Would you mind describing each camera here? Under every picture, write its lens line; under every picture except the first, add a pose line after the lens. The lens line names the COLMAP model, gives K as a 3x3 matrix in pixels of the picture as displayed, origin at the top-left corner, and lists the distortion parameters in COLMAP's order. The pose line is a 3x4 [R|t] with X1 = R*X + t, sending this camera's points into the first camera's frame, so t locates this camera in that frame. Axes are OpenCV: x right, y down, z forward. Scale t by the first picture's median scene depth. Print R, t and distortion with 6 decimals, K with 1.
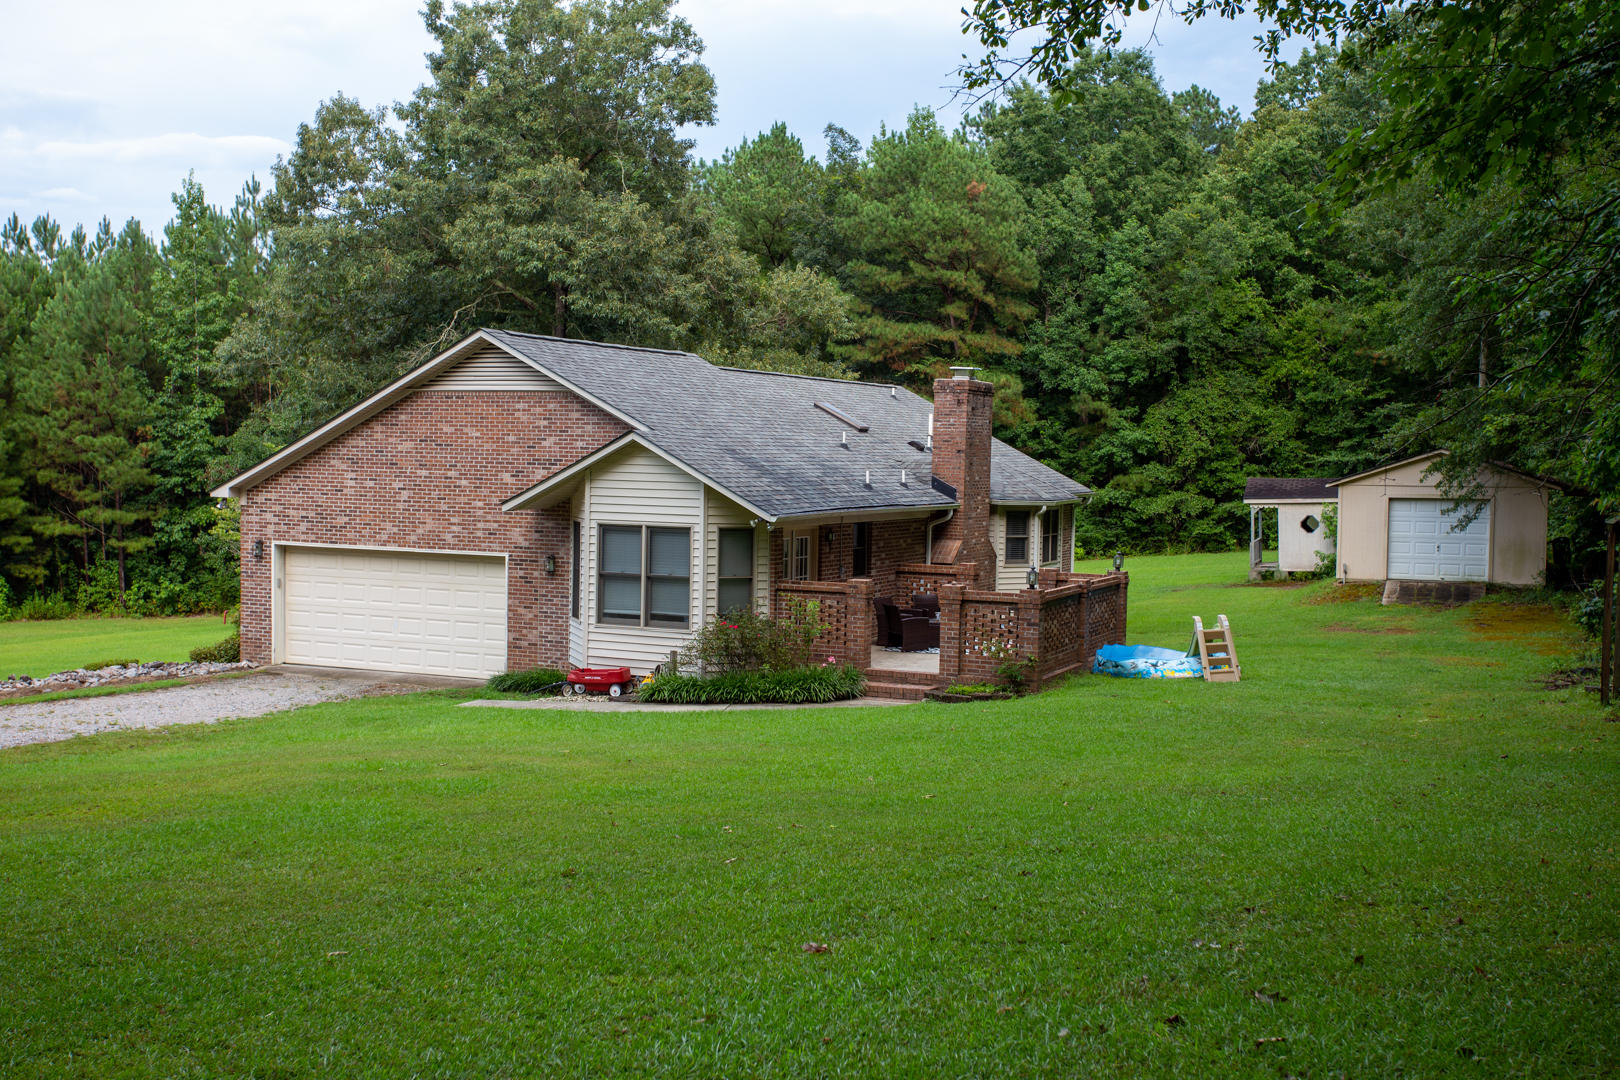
lens RADIAL K [[1757.0, 0, 806.1], [0, 1757.0, 540.2], [0, 0, 1]] dist [0.010305, 0.155076]
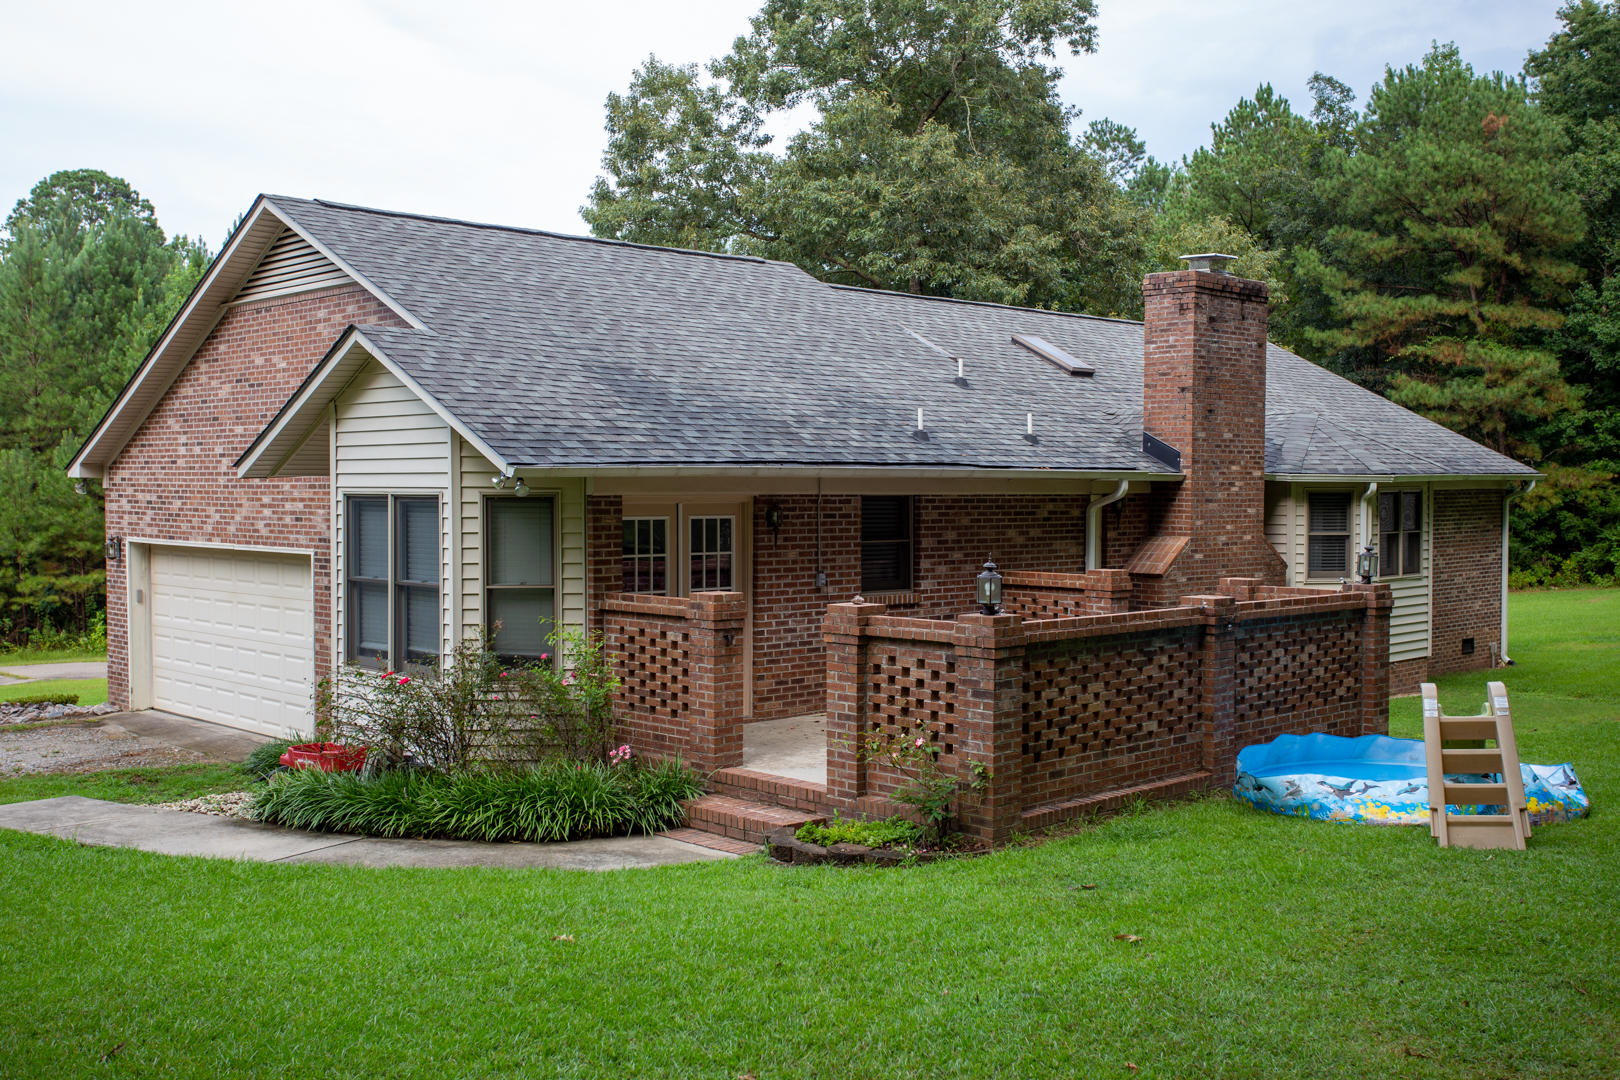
lens RADIAL K [[1595.6, 0, 810.0], [0, 1595.6, 540.0], [0, 0, 1]] dist [0.001914, 0.119310]
pose [[0.927227, -0.006027, -0.374452, 0.147176], [-0.001762, 0.999789, -0.020456, 0.010783], [0.374497, 0.019627, 0.927020, 0.376334]]
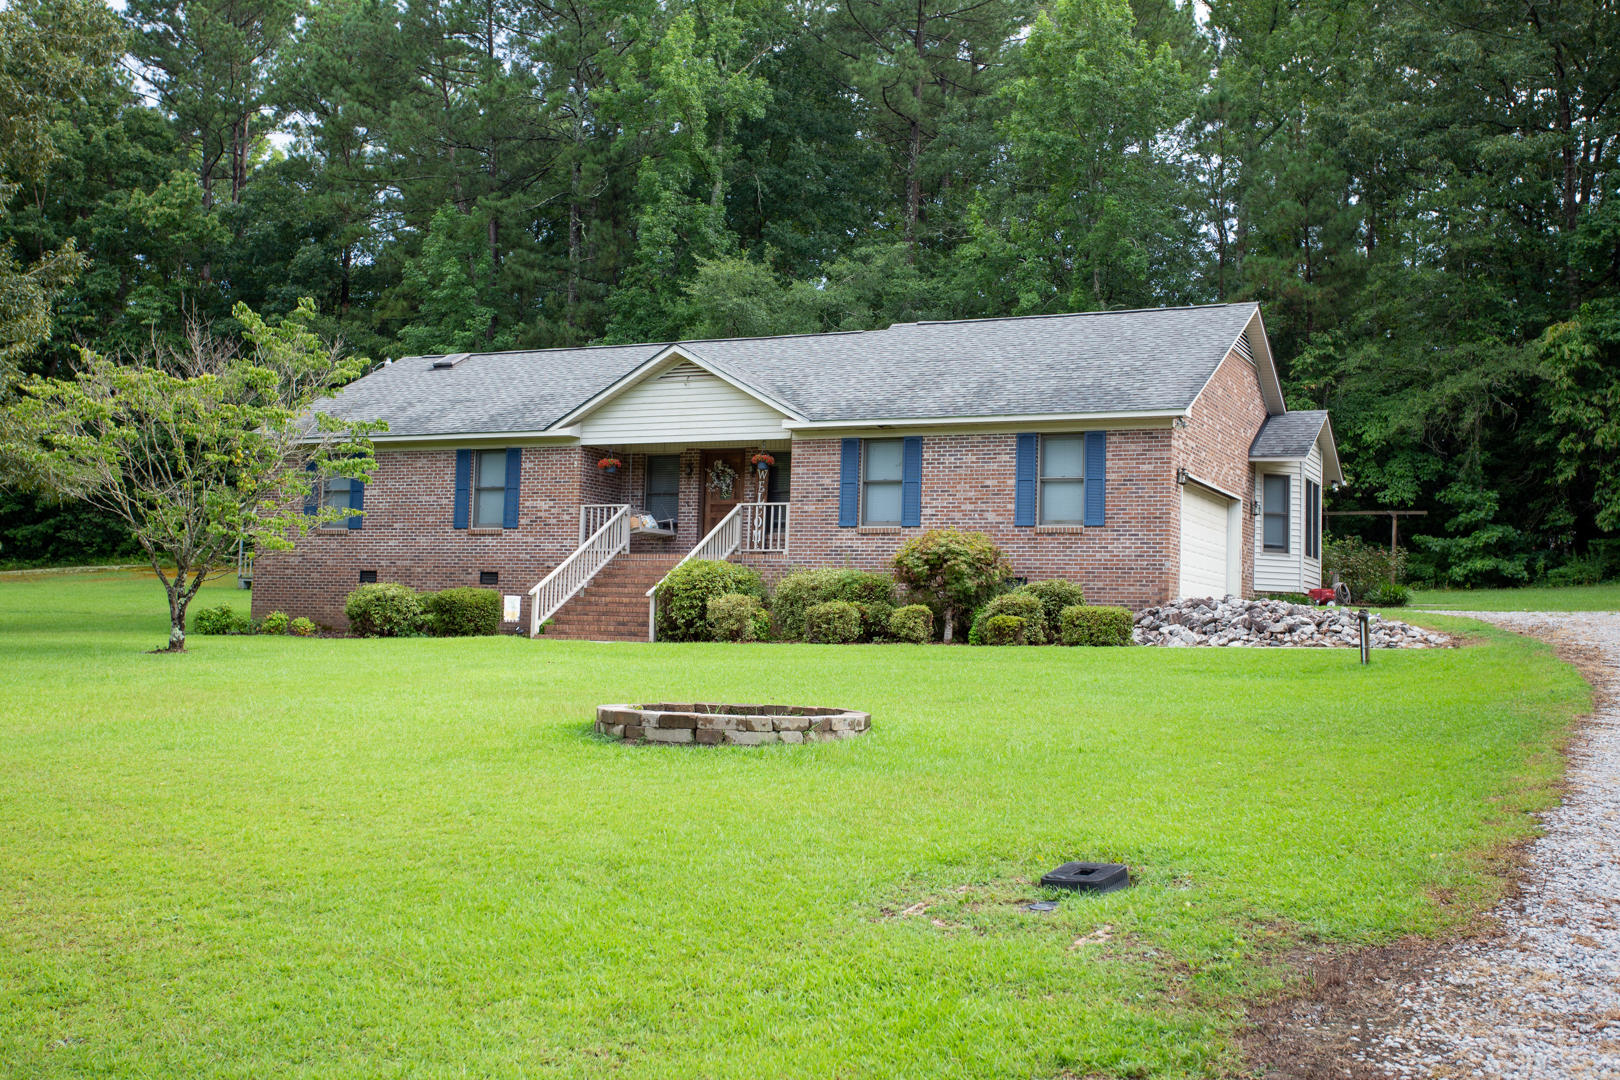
lens RADIAL K [[1675.1, 0, 810.0], [0, 1675.1, 540.0], [0, 0, 1]] dist [0.037164, 0.054590]
pose [[0.035246, 0.044541, 0.998386, -0.900973], [0.022201, 0.998725, -0.045340, 0.055569], [-0.999132, 0.023764, 0.034212, 0.875733]]
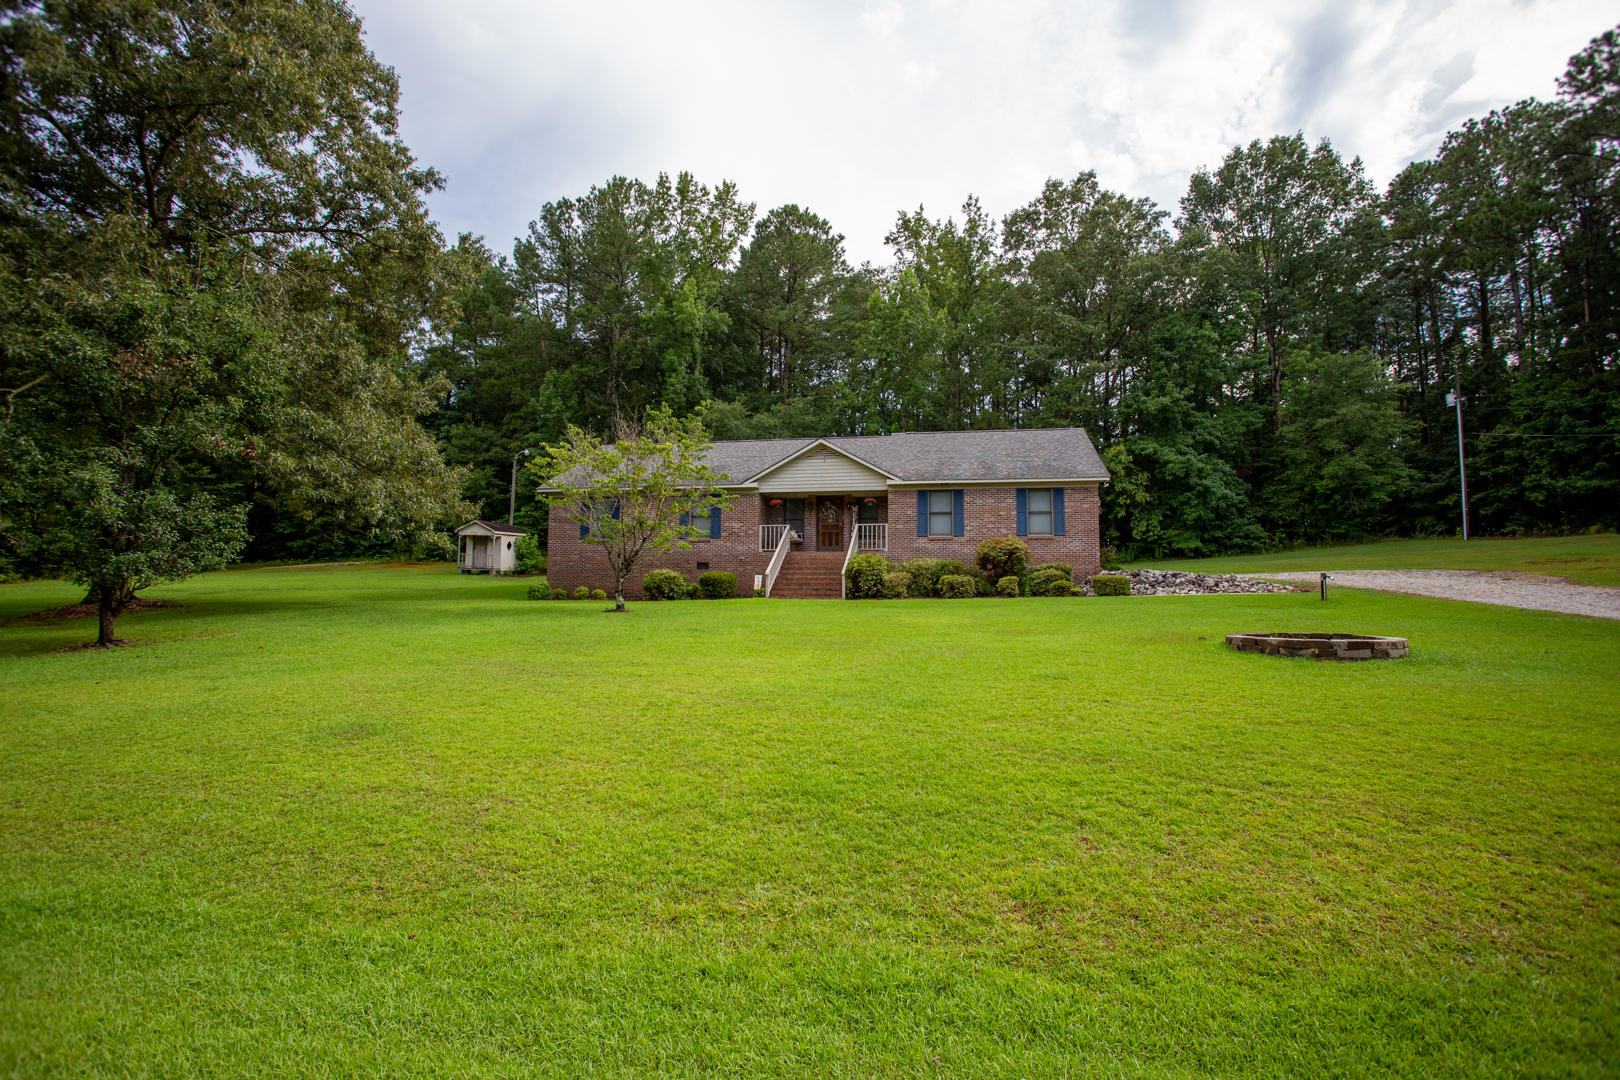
lens RADIAL K [[787.7, 0, 807.3], [0, 787.7, 535.0], [0, 0, 1]] dist [-0.074448, 0.033676]
pose [[-0.217371, 0.060523, 0.974211, -0.788515], [0.038953, 0.997819, -0.053299, 0.047223], [-0.975311, 0.026363, -0.219254, 1.114685]]
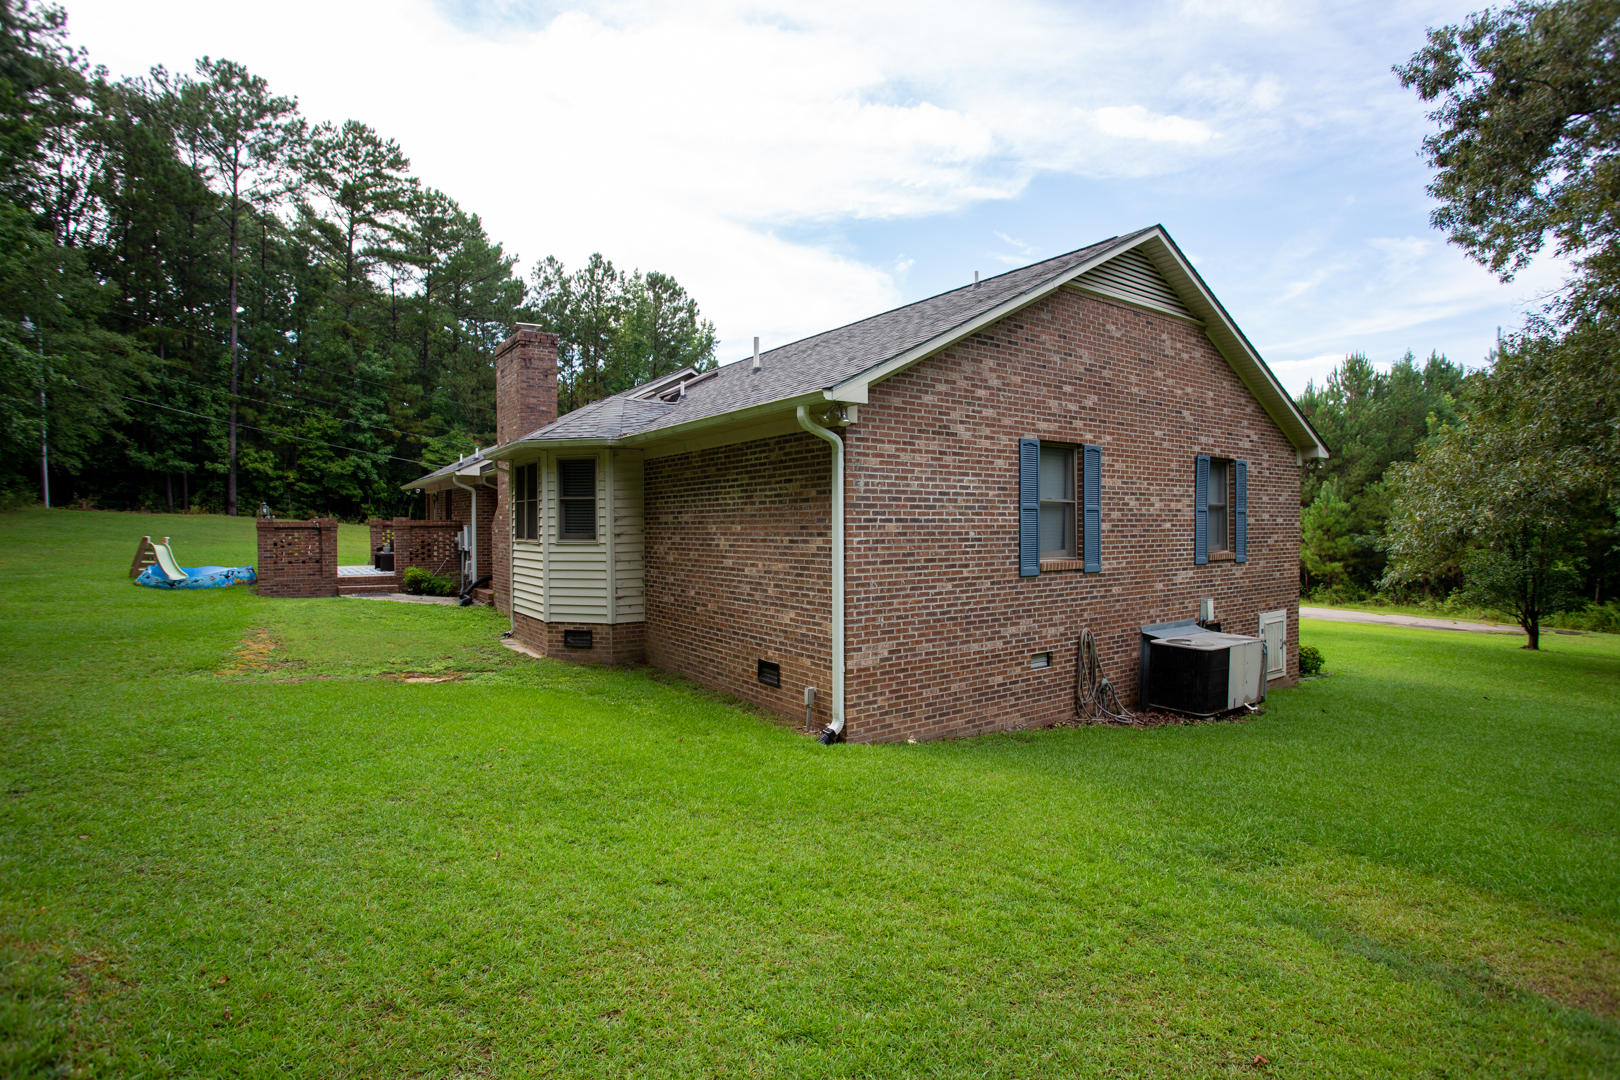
lens RADIAL K [[787.7, 0, 807.3], [0, 787.7, 535.0], [0, 0, 1]] dist [-0.074448, 0.033676]
pose [[-0.516748, -0.006957, -0.856109, 0.322587], [-0.053131, 0.998300, 0.023958, -0.002635], [0.854487, 0.057866, -0.516239, 1.176294]]
